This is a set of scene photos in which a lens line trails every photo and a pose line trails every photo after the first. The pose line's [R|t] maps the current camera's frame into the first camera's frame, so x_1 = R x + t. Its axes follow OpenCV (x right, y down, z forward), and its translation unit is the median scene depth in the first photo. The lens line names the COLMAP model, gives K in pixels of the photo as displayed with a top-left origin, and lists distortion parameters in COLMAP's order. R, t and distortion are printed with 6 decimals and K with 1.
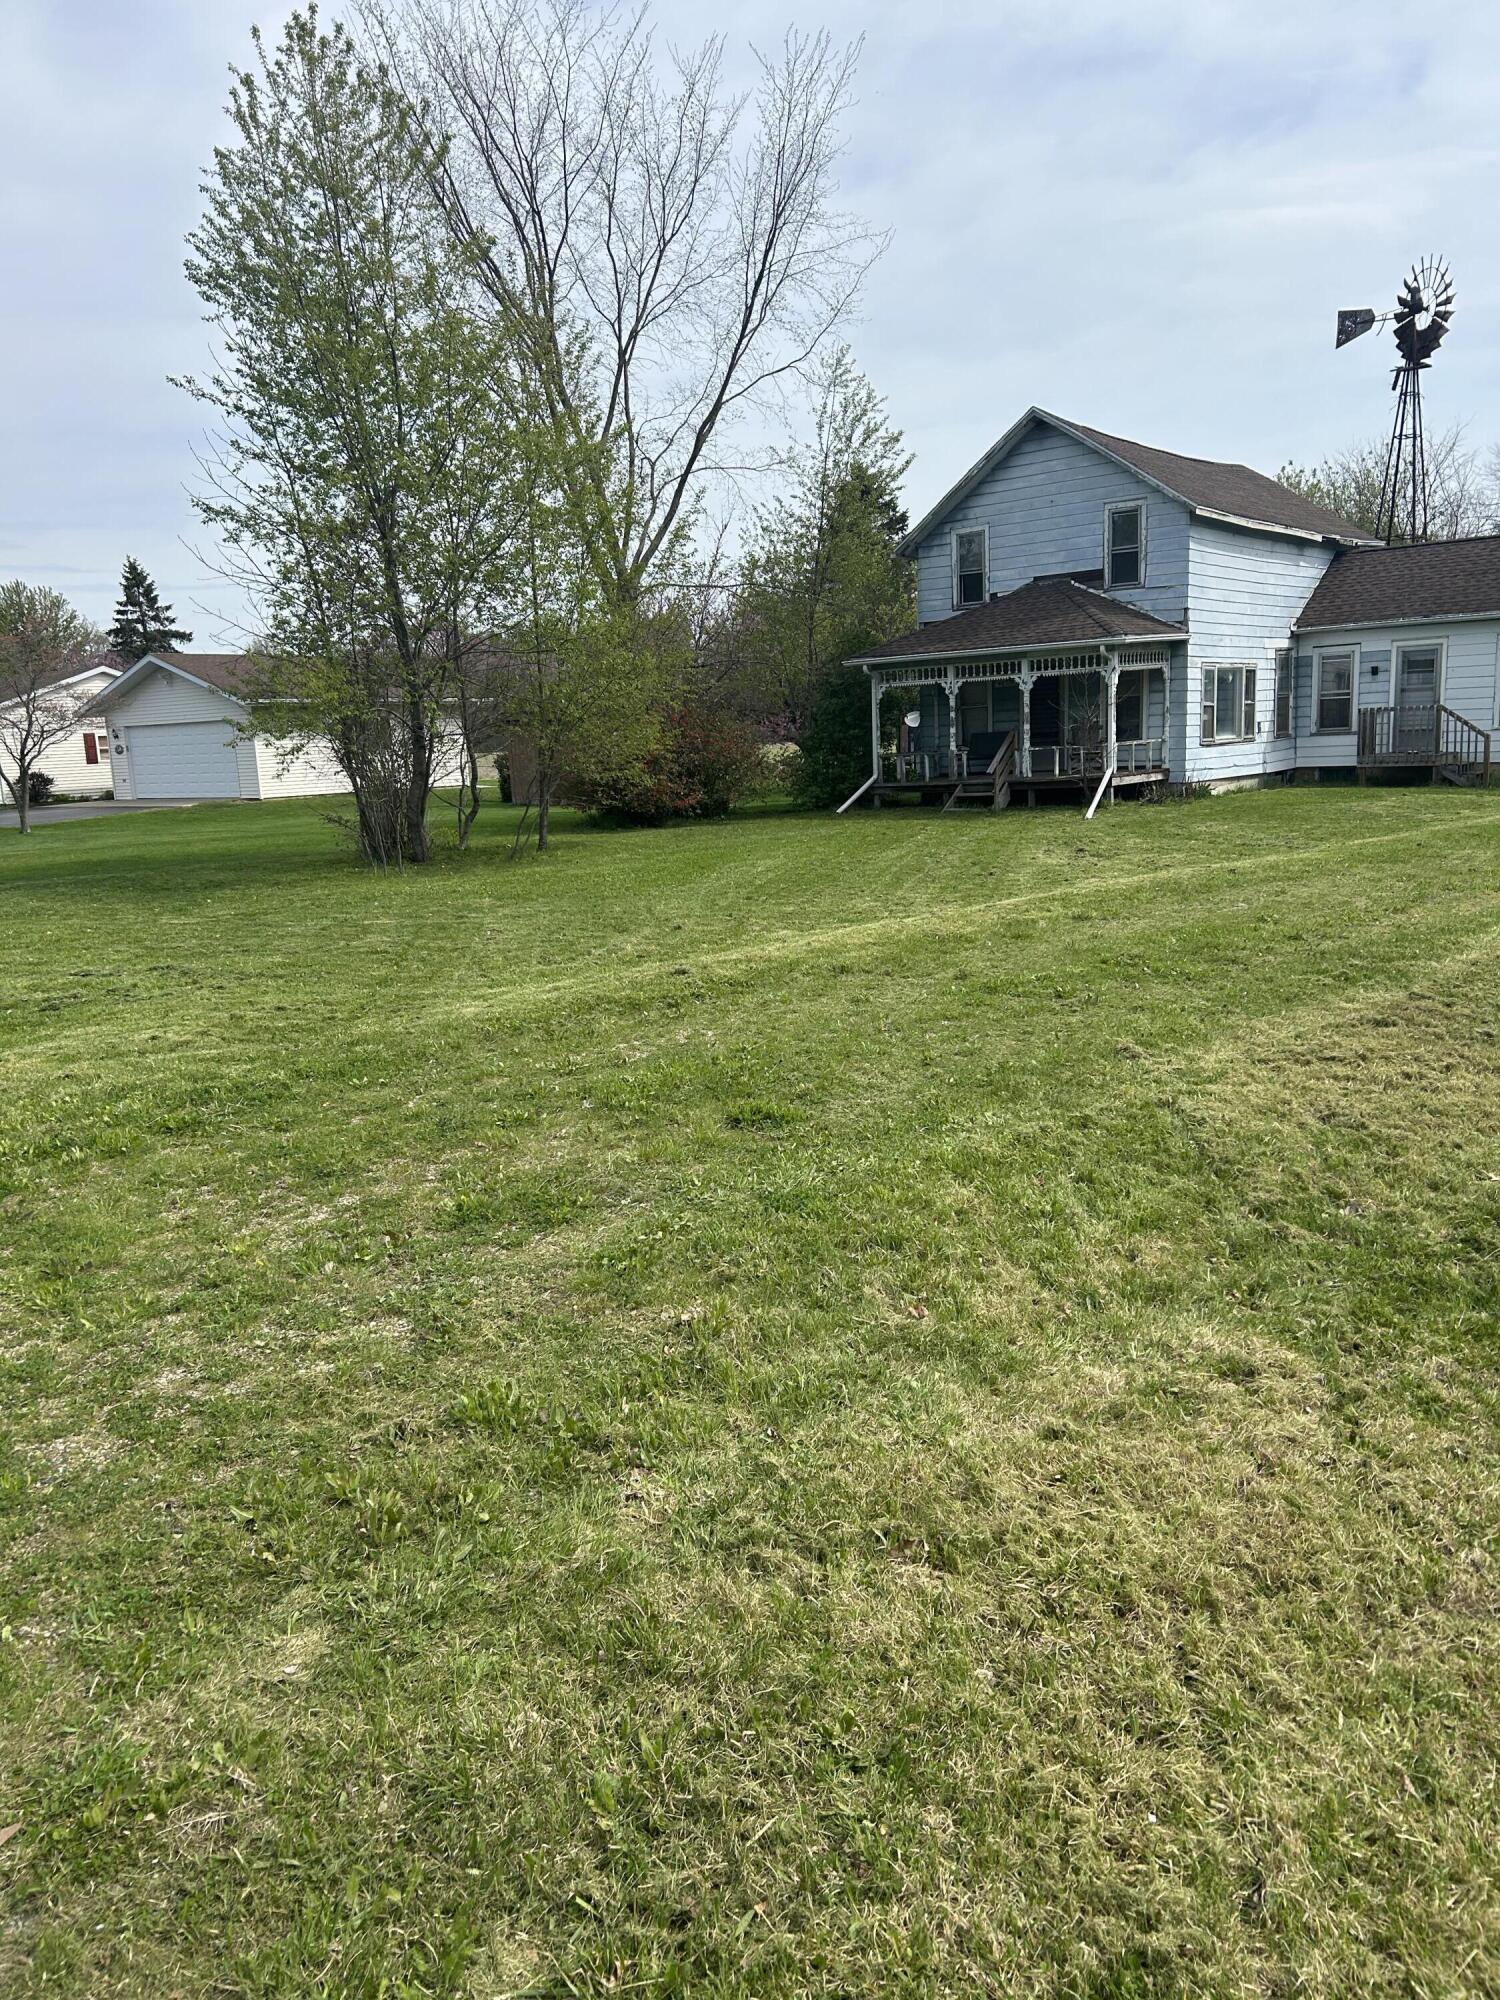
lens RADIAL K [[1494.4, 0, 750.0], [0, 1494.4, 1000.0], [0, 0, 1]] dist [0.018672, -0.018732]
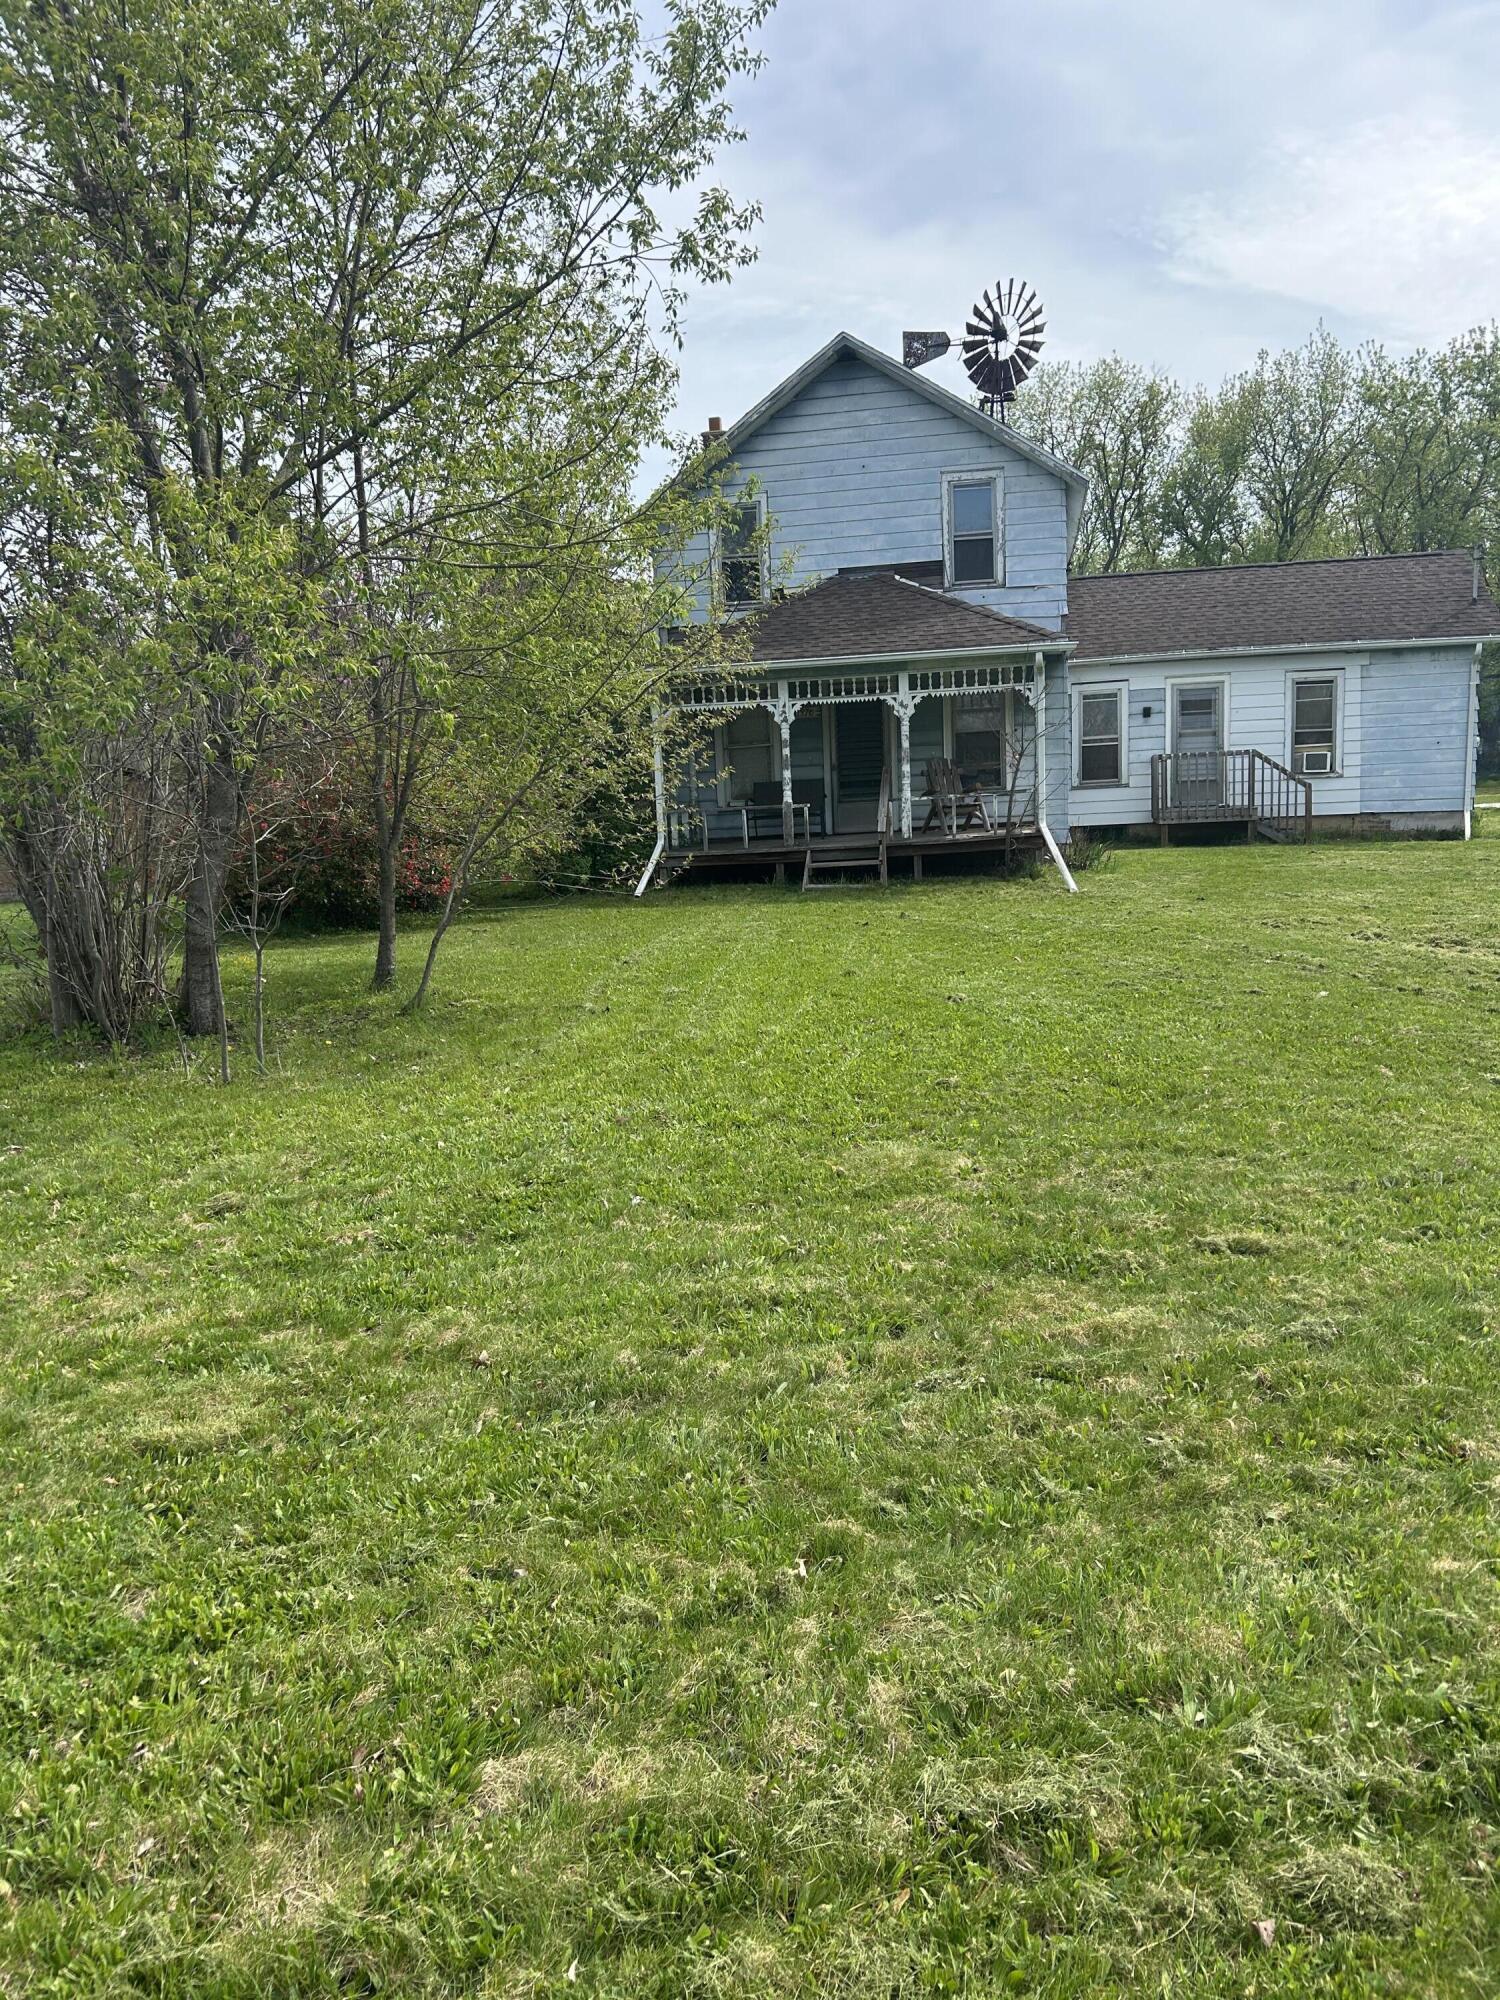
lens RADIAL K [[1492.9, 0, 750.0], [0, 1492.9, 1000.0], [0, 0, 1]] dist [0.031120, -0.040934]
pose [[0.872146, -0.066460, 0.484711, -1.768722], [0.093452, 0.995119, -0.031705, -0.445098], [-0.480238, 0.072949, 0.874100, 3.279637]]
